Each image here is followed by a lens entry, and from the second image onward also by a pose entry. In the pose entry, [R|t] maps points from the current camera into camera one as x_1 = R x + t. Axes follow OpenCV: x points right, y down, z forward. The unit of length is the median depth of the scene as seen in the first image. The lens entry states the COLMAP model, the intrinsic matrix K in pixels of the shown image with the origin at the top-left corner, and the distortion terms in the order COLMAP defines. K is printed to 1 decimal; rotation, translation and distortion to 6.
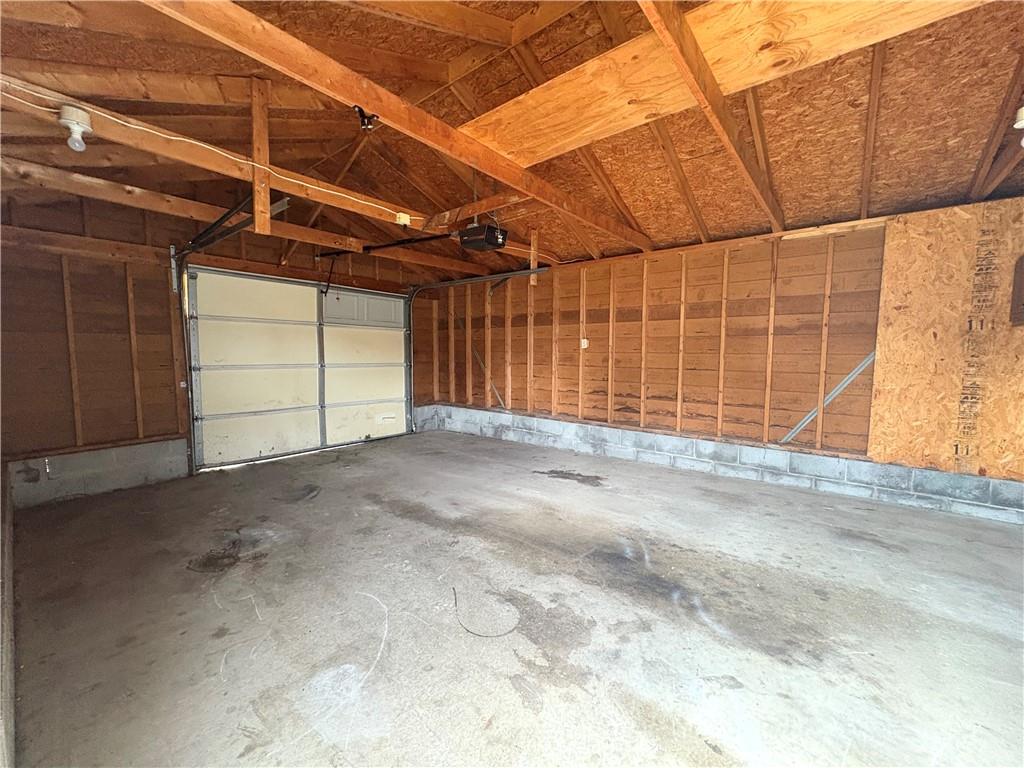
lens RADIAL K [[417.3, 0, 510.0], [0, 417.3, 385.8], [0, 0, 1]] dist [-0.001998, 0.000574]
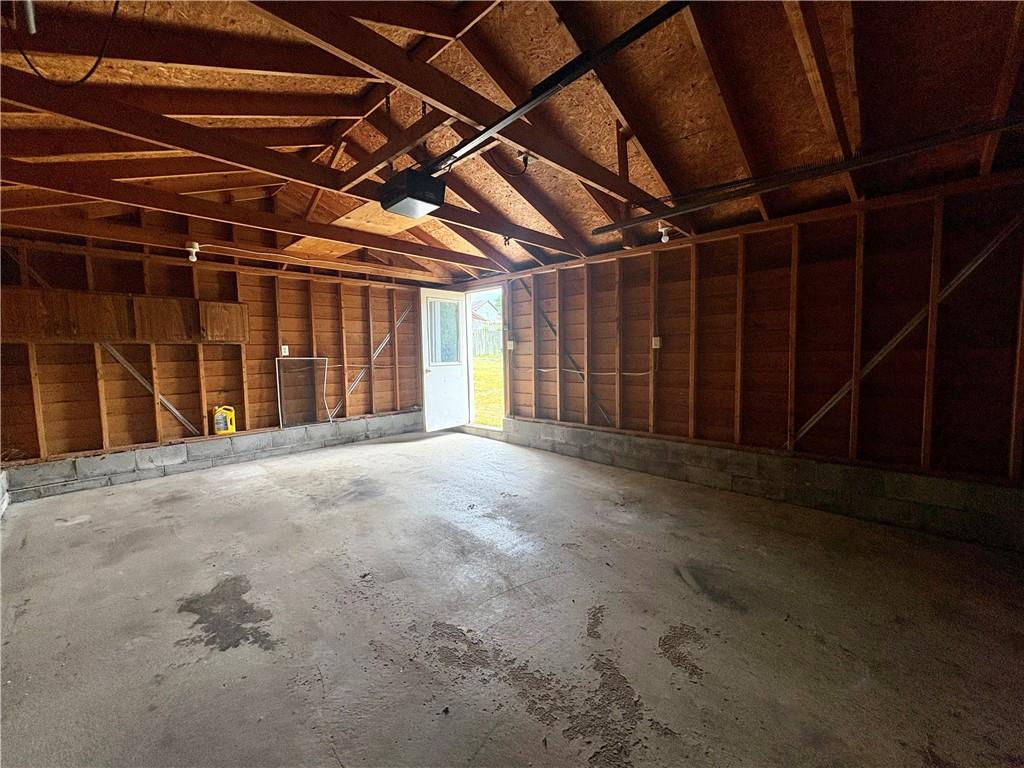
lens RADIAL K [[417.3, 0, 513.8], [0, 417.3, 382.1], [0, 0, 1]] dist [-0.001998, 0.000574]
pose [[-0.997992, 0.014366, 0.061696, -0.295293], [0.023821, 0.987569, 0.155373, -0.160600], [-0.058697, 0.156530, -0.985927, 1.860894]]
